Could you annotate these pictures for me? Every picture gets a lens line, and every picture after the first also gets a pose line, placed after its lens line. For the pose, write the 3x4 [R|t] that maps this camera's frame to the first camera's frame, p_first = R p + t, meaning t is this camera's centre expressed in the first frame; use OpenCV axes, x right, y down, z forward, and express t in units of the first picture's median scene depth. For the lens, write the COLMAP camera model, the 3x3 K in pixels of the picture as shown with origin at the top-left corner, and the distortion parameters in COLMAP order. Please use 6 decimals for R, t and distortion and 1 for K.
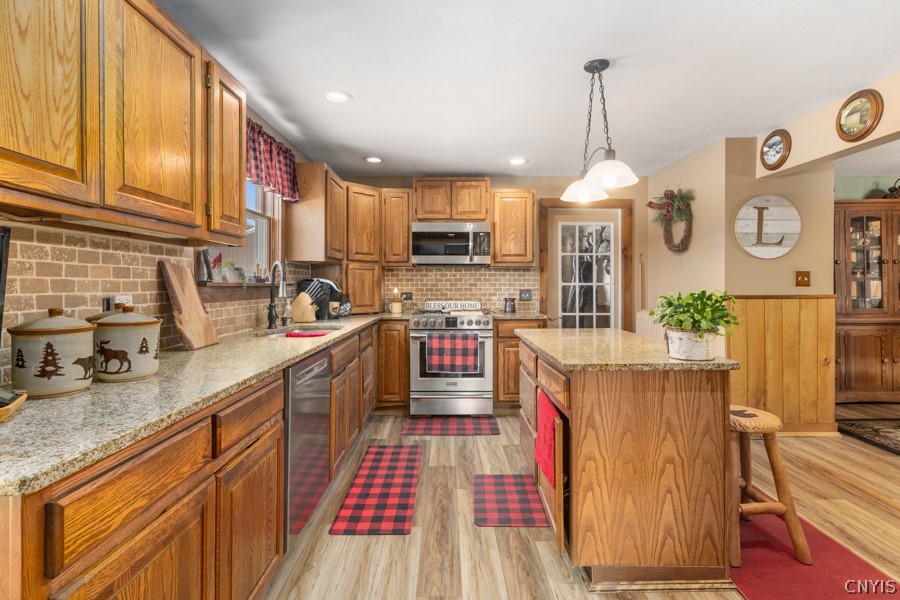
lens RADIAL K [[449.0, 0, 457.1], [0, 449.0, 286.1], [0, 0, 1]] dist [0.005928, 0.000594]
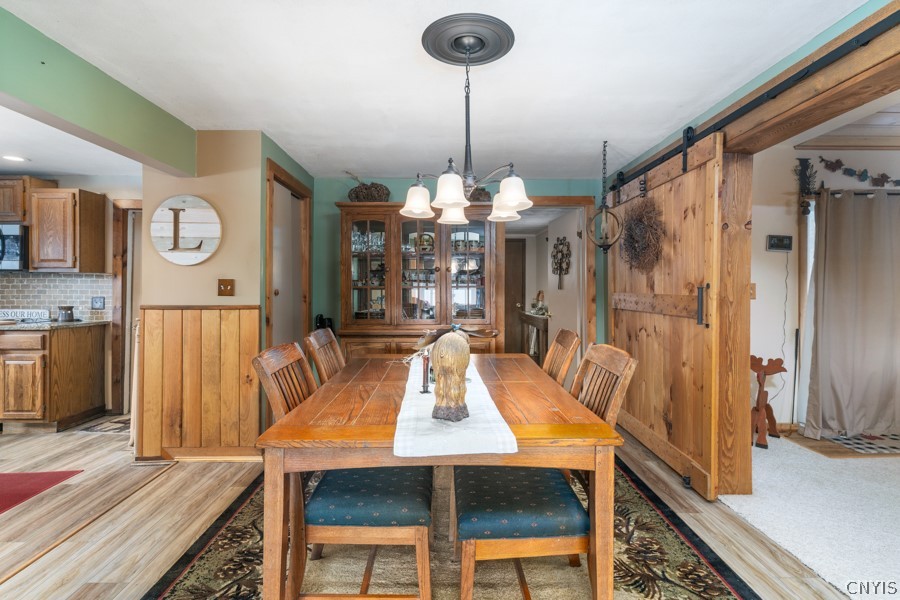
lens RADIAL K [[449.0, 0, 449.4], [0, 449.0, 290.2], [0, 0, 1]] dist [0.005928, 0.000594]
pose [[0.999981, 0.005108, -0.003553, 1.225743], [-0.005120, 0.999981, -0.003514, -0.009952], [0.003535, 0.003533, 0.999988, 0.092446]]
